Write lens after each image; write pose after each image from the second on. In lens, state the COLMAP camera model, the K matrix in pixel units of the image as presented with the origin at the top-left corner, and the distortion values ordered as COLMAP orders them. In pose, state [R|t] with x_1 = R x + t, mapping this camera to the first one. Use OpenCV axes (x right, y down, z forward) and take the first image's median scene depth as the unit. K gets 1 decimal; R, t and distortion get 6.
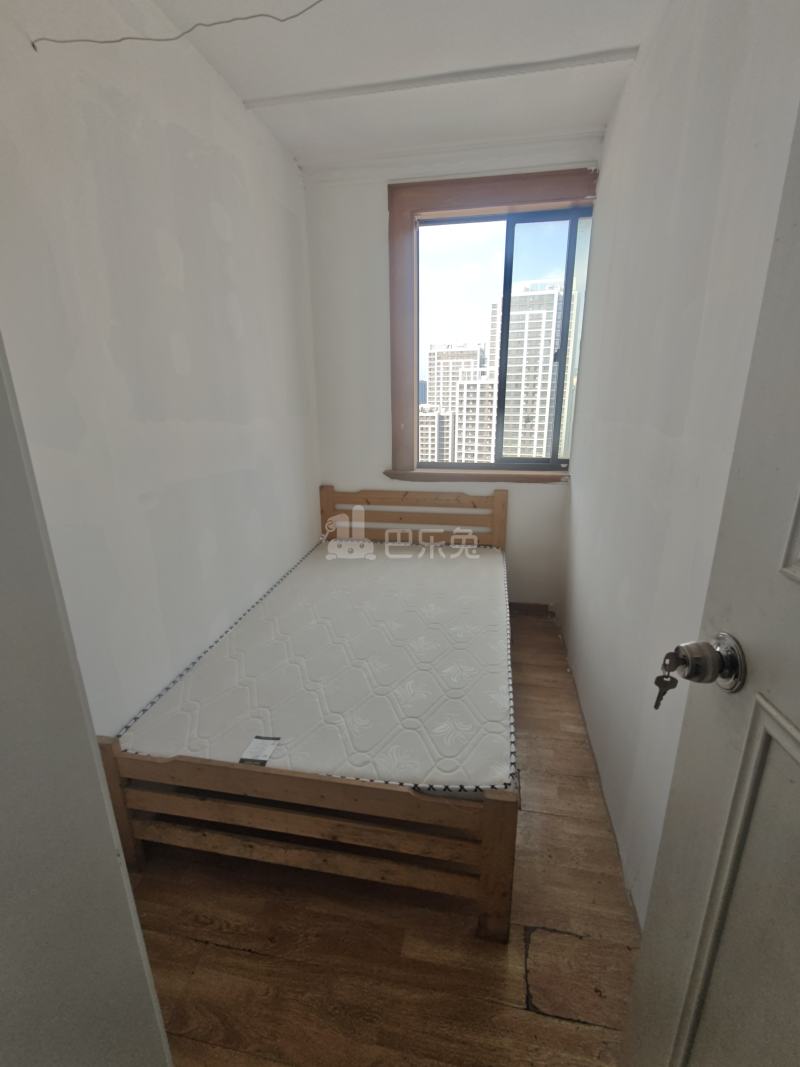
lens RADIAL K [[479.2, 0, 407.9], [0, 479.2, 539.5], [0, 0, 1]] dist [0.001010, -0.000539]
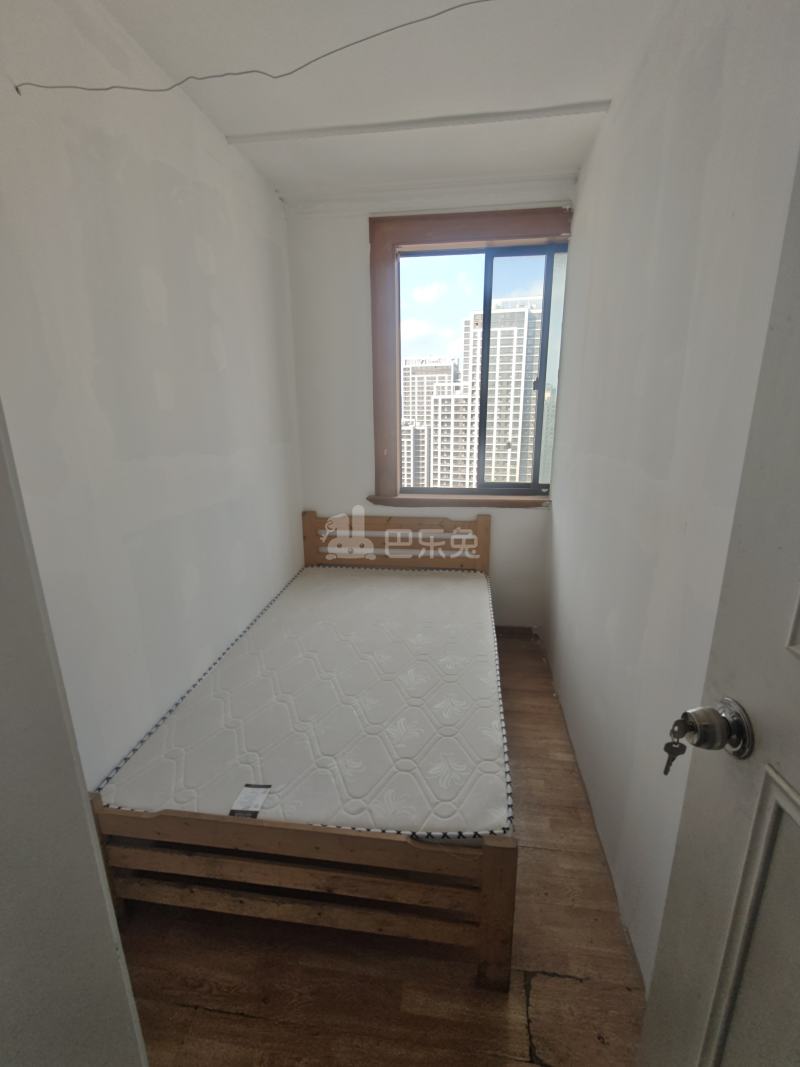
lens RADIAL K [[479.2, 0, 408.1], [0, 479.2, 539.0], [0, 0, 1]] dist [0.001010, -0.000539]
pose [[0.998741, -0.012228, 0.048642, -0.029137], [0.013578, 0.999529, -0.027511, -0.052737], [-0.048283, 0.028137, 0.998437, 0.001548]]
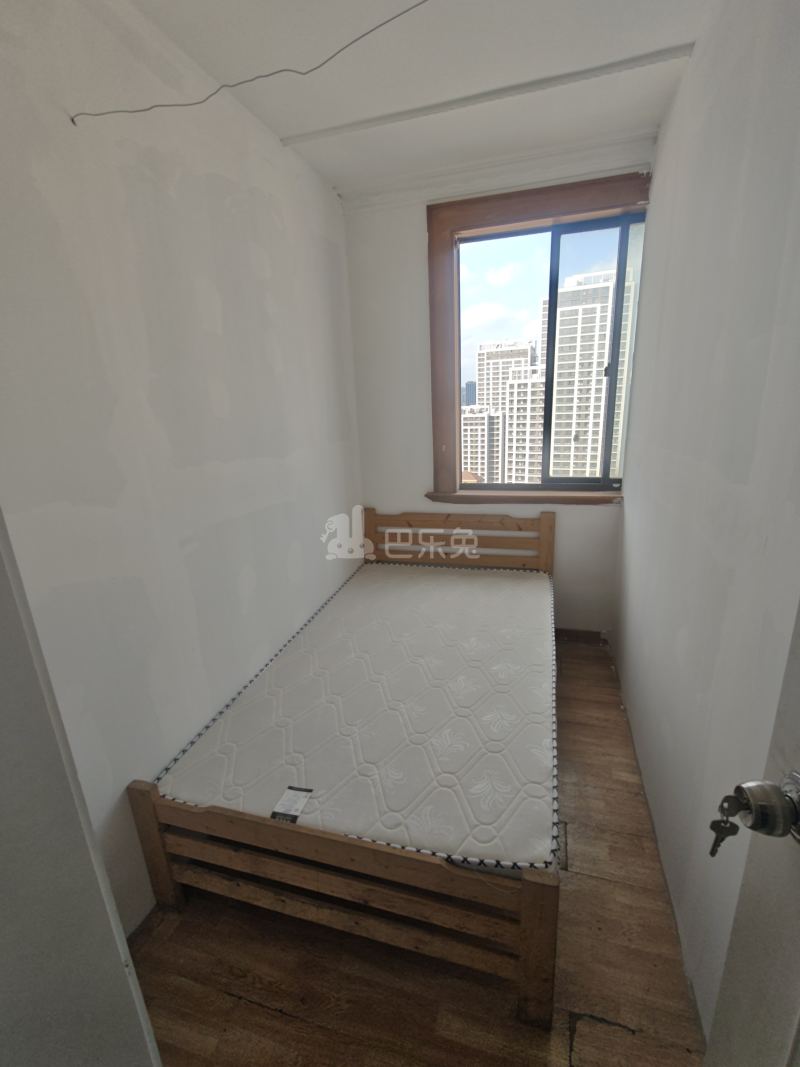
lens RADIAL K [[479.2, 0, 405.9], [0, 479.2, 539.5], [0, 0, 1]] dist [0.001010, -0.000539]
pose [[0.994152, -0.005482, -0.107854, 0.030997], [0.004990, 0.999976, -0.004833, -0.089639], [0.107878, 0.004267, 0.994155, 0.039834]]
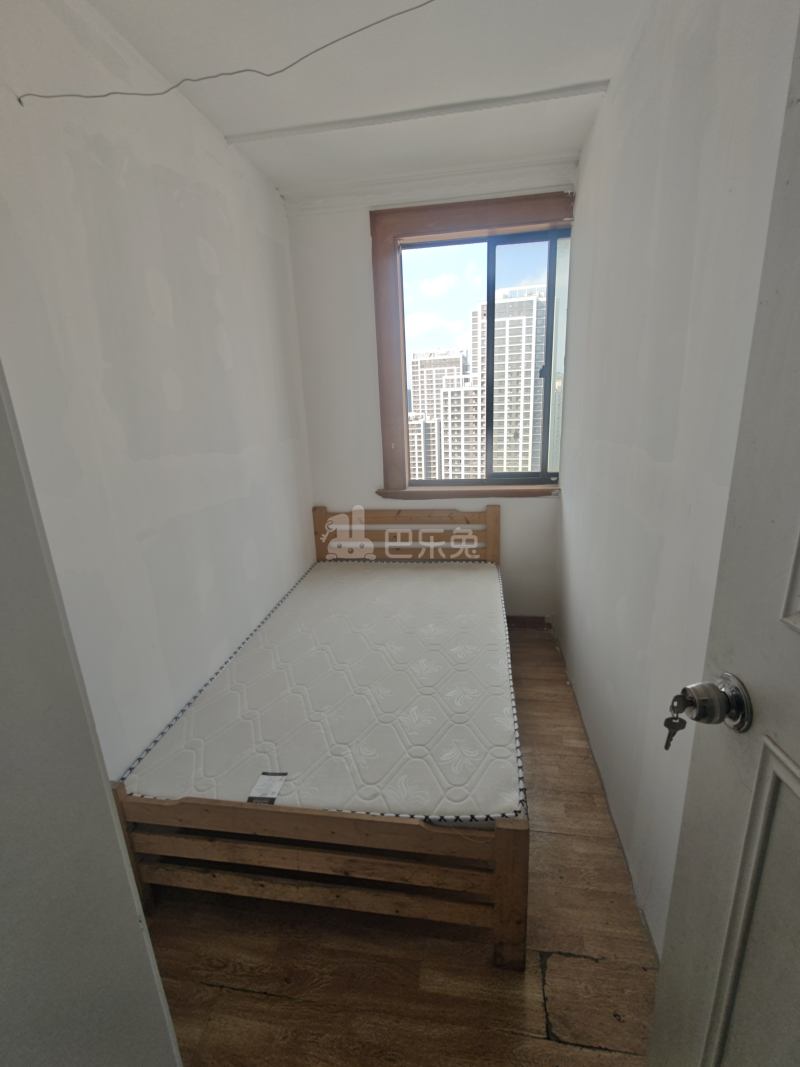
lens RADIAL K [[479.2, 0, 407.9], [0, 479.2, 539.2], [0, 0, 1]] dist [0.001010, -0.000539]
pose [[0.998983, -0.040229, 0.020361, -0.016147], [0.040572, 0.999036, -0.016738, -0.043558], [-0.019668, 0.017547, 0.999653, -0.009374]]
